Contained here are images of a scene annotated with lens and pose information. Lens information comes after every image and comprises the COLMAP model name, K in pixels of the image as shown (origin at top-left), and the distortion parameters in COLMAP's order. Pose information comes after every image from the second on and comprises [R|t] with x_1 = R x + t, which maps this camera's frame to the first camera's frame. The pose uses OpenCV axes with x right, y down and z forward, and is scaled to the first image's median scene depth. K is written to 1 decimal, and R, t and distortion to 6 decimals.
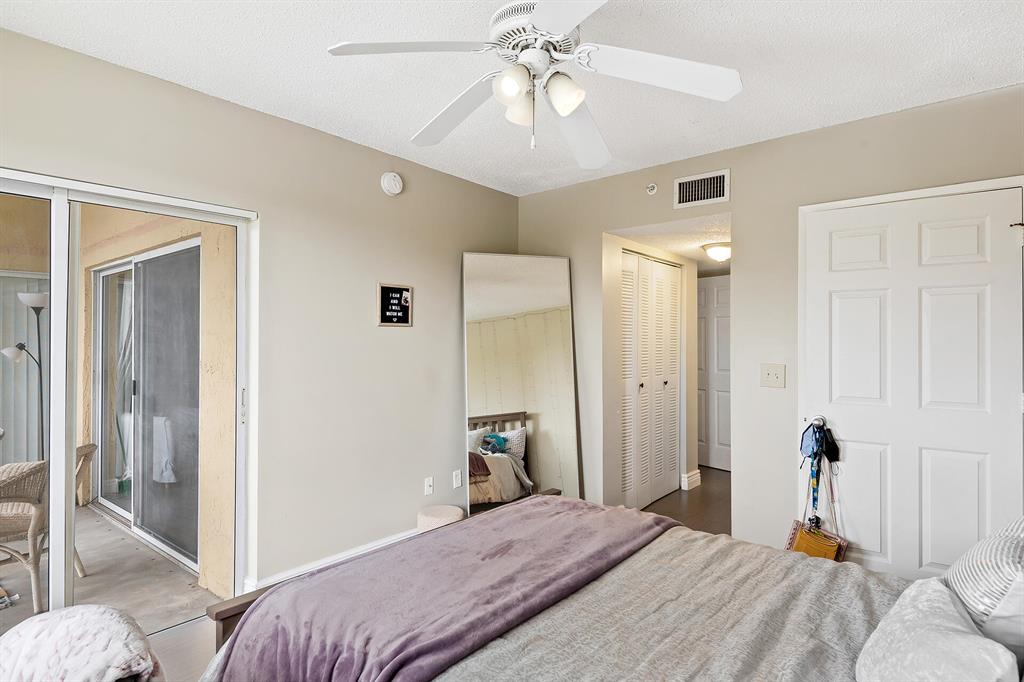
lens RADIAL K [[556.7, 0, 512.3], [0, 556.7, 337.9], [0, 0, 1]] dist [0.039987, -0.032129]
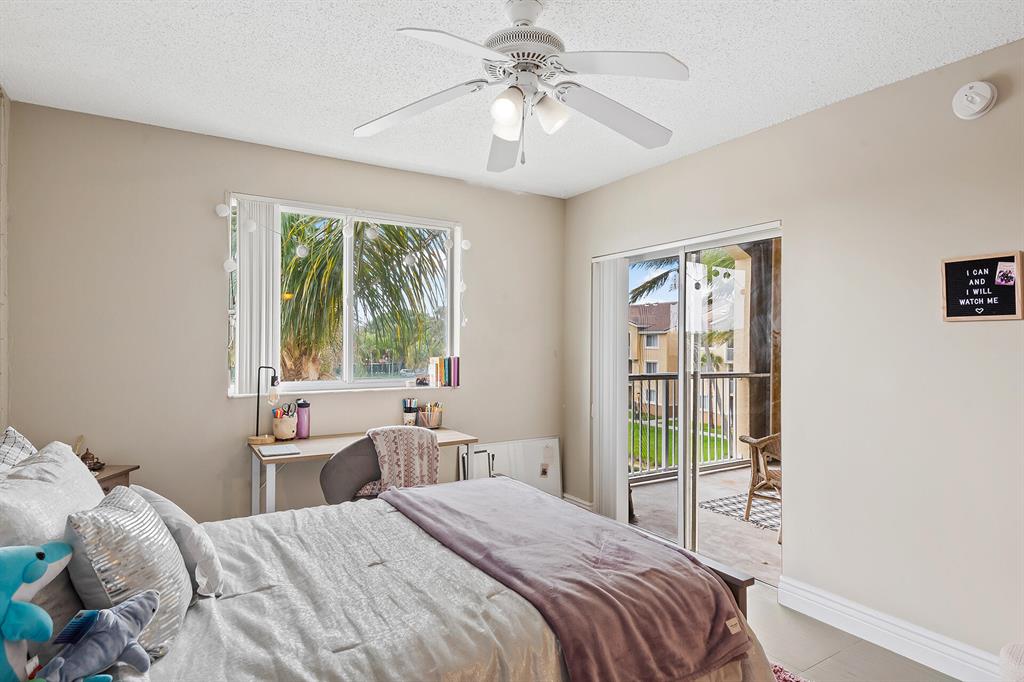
lens RADIAL K [[556.7, 0, 512.3], [0, 556.7, 337.9], [0, 0, 1]] dist [0.039987, -0.032129]
pose [[-0.312728, -0.008105, -0.949808, 0.566278], [-0.001185, 0.999966, -0.008143, 0.004368], [0.949842, -0.001421, -0.312727, 0.700229]]
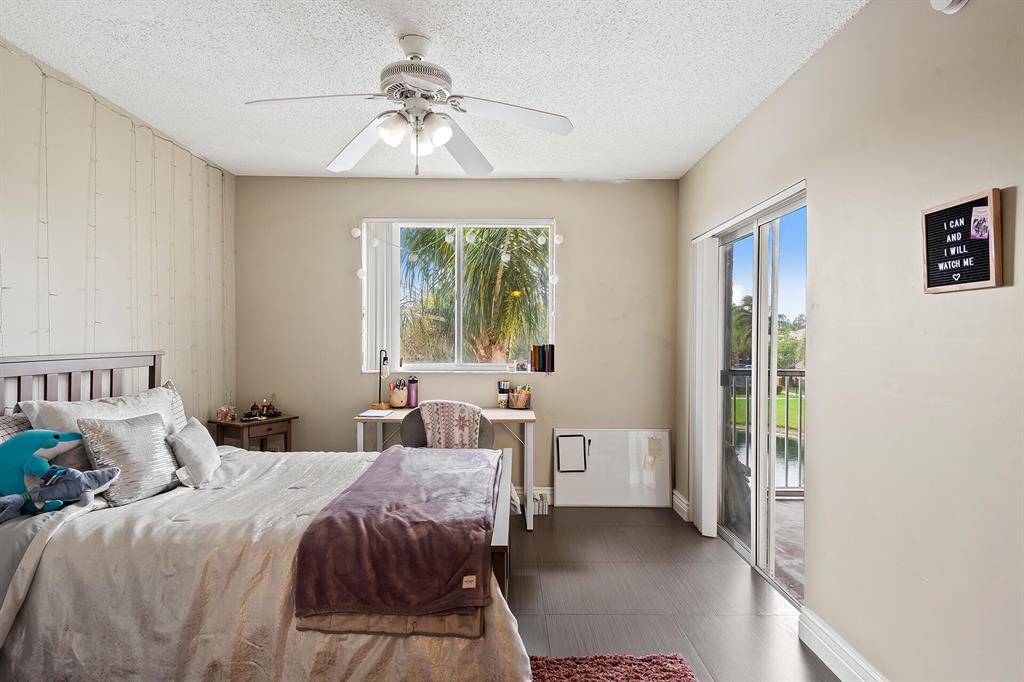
lens RADIAL K [[556.7, 0, 512.3], [0, 556.7, 337.9], [0, 0, 1]] dist [0.039987, -0.032129]
pose [[-0.763244, 0.001703, -0.646108, 0.368369], [-0.000014, 0.999996, 0.002652, 0.016348], [0.646111, 0.002033, -0.763241, 1.124061]]
